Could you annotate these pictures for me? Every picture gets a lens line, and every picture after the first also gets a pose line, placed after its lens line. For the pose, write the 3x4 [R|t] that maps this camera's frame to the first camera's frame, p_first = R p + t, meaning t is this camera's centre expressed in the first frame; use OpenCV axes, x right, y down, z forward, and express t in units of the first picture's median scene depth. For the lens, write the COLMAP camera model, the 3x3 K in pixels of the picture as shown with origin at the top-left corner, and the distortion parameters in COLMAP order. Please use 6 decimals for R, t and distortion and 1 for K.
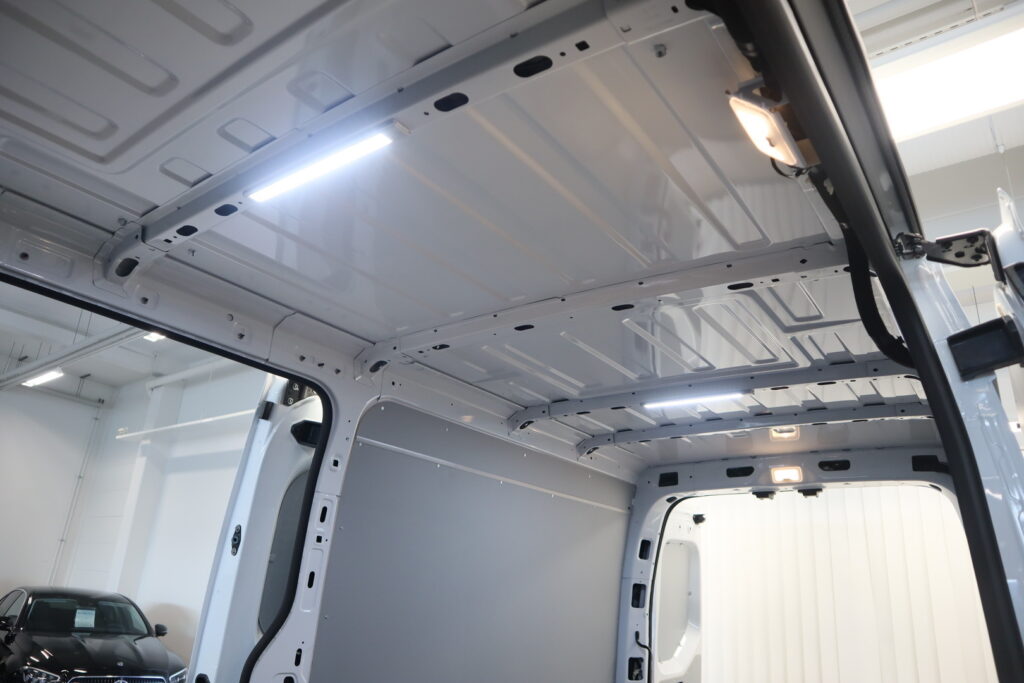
lens RADIAL K [[705.4, 0, 512.0], [0, 705.4, 341.5], [0, 0, 1]] dist [-0.118112, 0.069086]
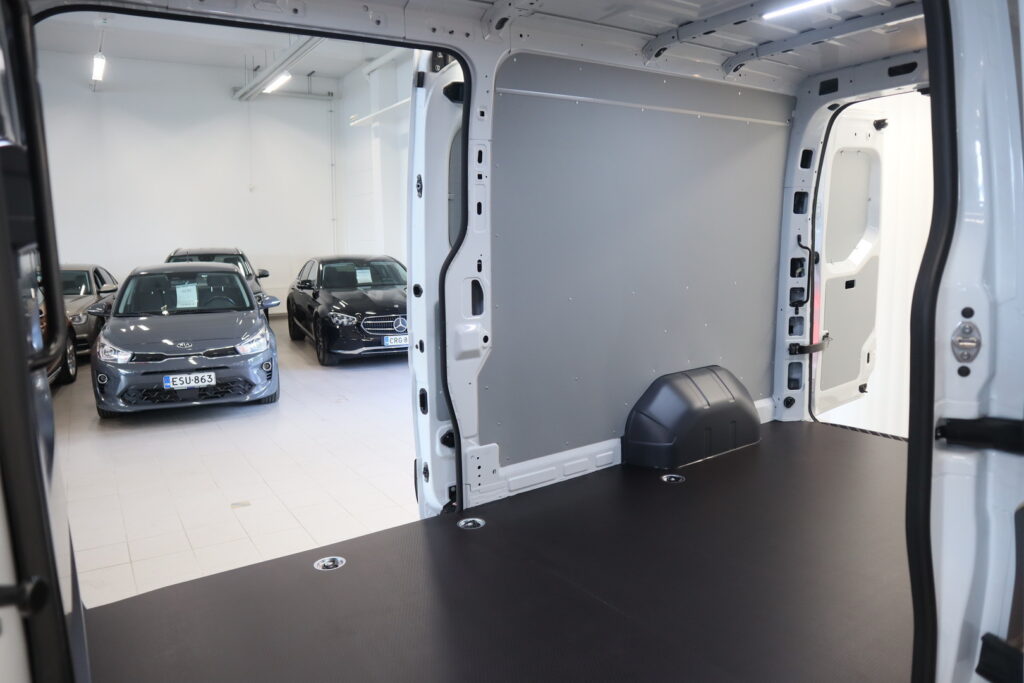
lens RADIAL K [[705.4, 0, 512.0], [0, 705.4, 341.5], [0, 0, 1]] dist [-0.118112, 0.069086]
pose [[0.940761, -0.037000, -0.337045, 0.118242], [0.193647, 0.874600, 0.444496, -0.004686], [0.278334, -0.483432, 0.829954, -0.112462]]
